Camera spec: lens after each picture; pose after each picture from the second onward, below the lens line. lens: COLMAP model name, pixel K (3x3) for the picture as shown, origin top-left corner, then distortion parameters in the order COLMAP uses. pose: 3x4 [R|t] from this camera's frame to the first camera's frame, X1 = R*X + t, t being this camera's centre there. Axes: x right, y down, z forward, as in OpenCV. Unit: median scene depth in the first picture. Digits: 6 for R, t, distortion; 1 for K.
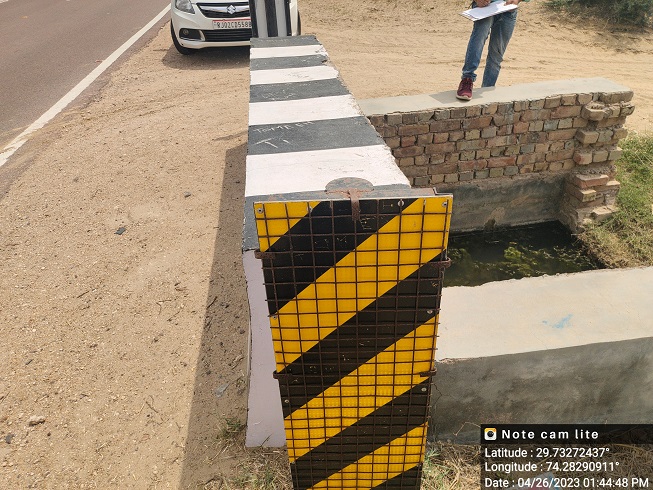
lens RADIAL K [[497.3, 0, 326.5], [0, 497.3, 245.3], [0, 0, 1]] dist [0.052998, -0.063230]
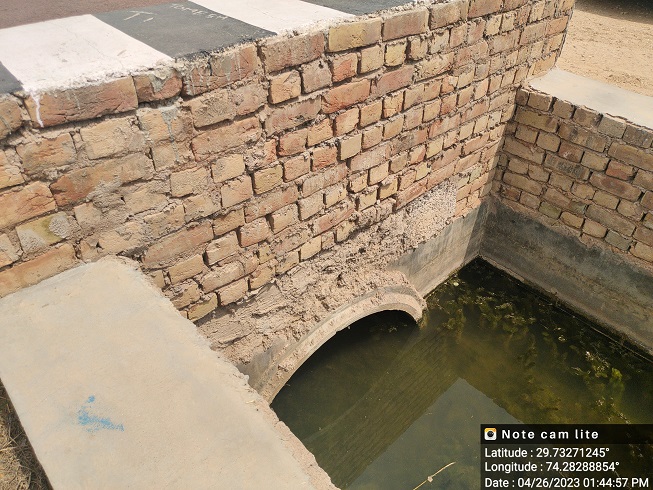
lens RADIAL K [[497.3, 0, 325.6], [0, 497.3, 241.7], [0, 0, 1]] dist [0.052998, -0.063230]
pose [[0.575781, 0.551754, -0.603360, 0.374440], [-0.483515, 0.824874, 0.292908, -0.140598], [0.659310, 0.123083, 0.741729, 0.307042]]
